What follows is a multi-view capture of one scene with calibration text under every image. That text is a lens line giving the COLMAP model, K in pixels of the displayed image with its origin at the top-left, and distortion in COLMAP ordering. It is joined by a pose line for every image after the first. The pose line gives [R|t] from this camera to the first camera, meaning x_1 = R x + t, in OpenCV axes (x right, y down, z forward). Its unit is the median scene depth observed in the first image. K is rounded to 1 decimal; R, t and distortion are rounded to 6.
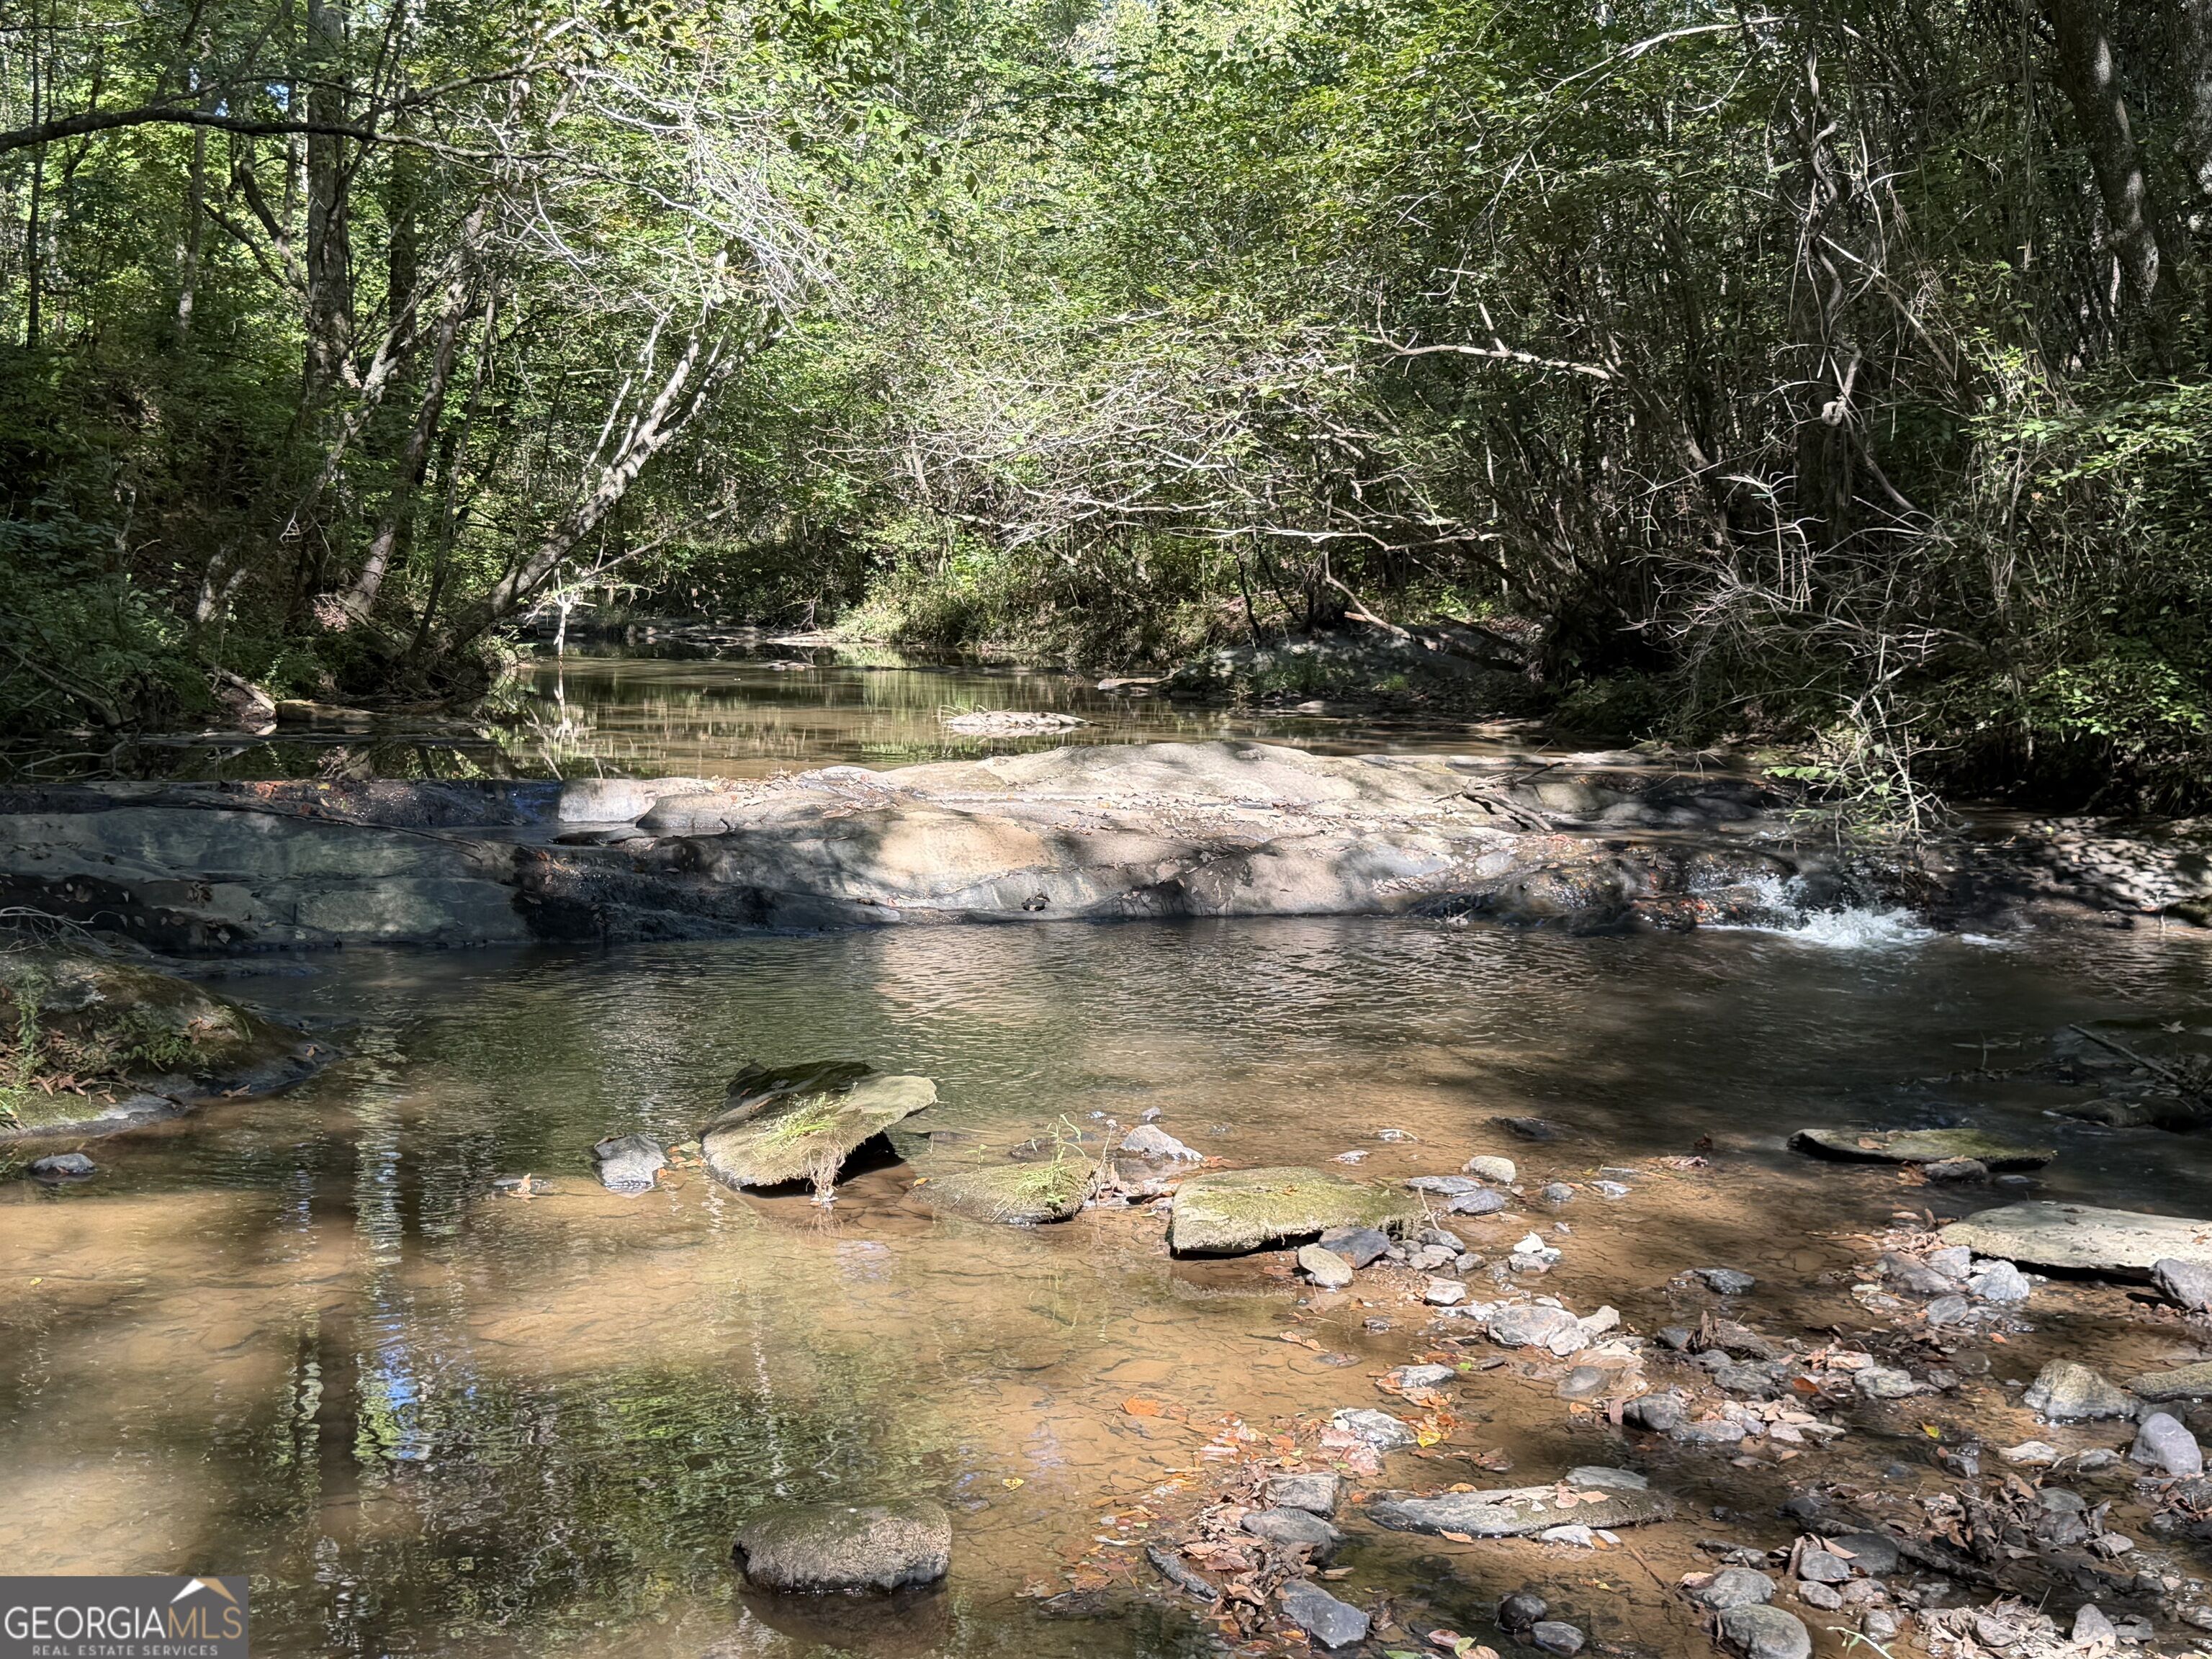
lens RADIAL K [[2681.1, 0, 1106.0], [0, 2681.1, 829.5], [0, 0, 1]] dist [0.116251, -0.021015]
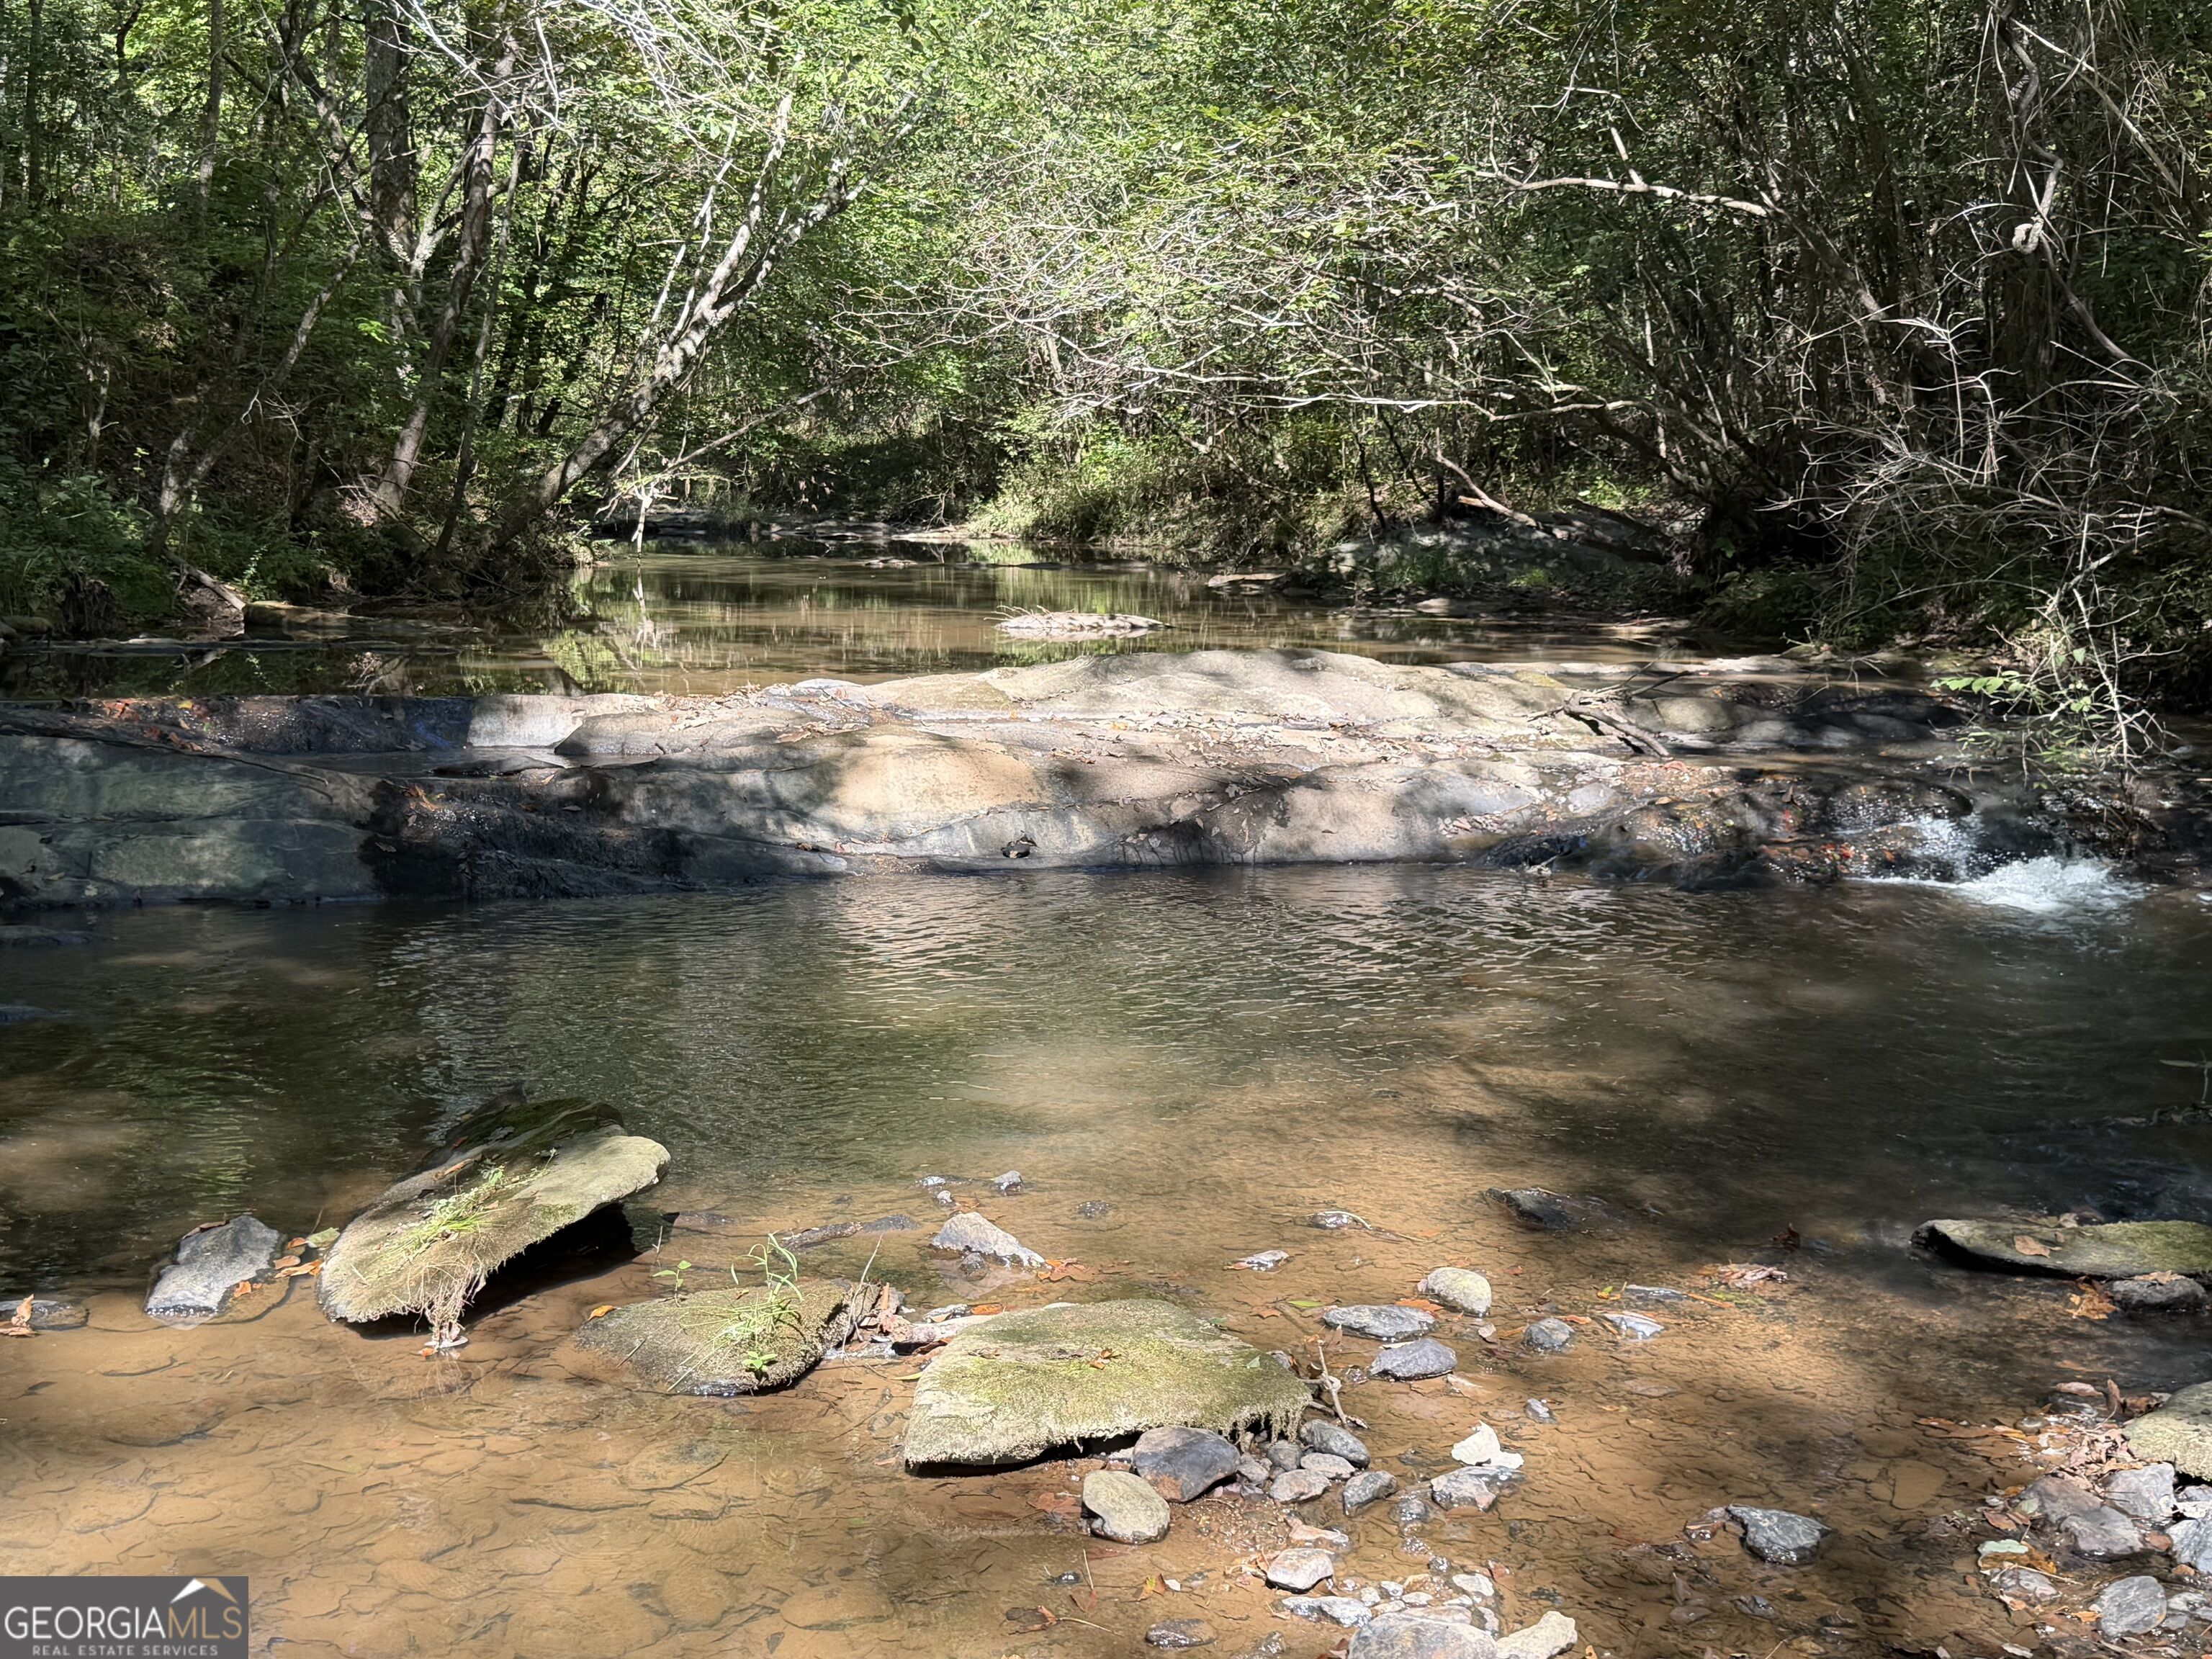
lens RADIAL K [[2769.6, 0, 1072.1], [0, 2769.6, 837.5], [0, 0, 1]] dist [0.183932, -0.412685]
pose [[0.997531, 0.002261, -0.070194, 0.043111], [0.000385, 0.999291, 0.037657, -0.006815], [0.070229, -0.037591, 0.996822, 0.132934]]
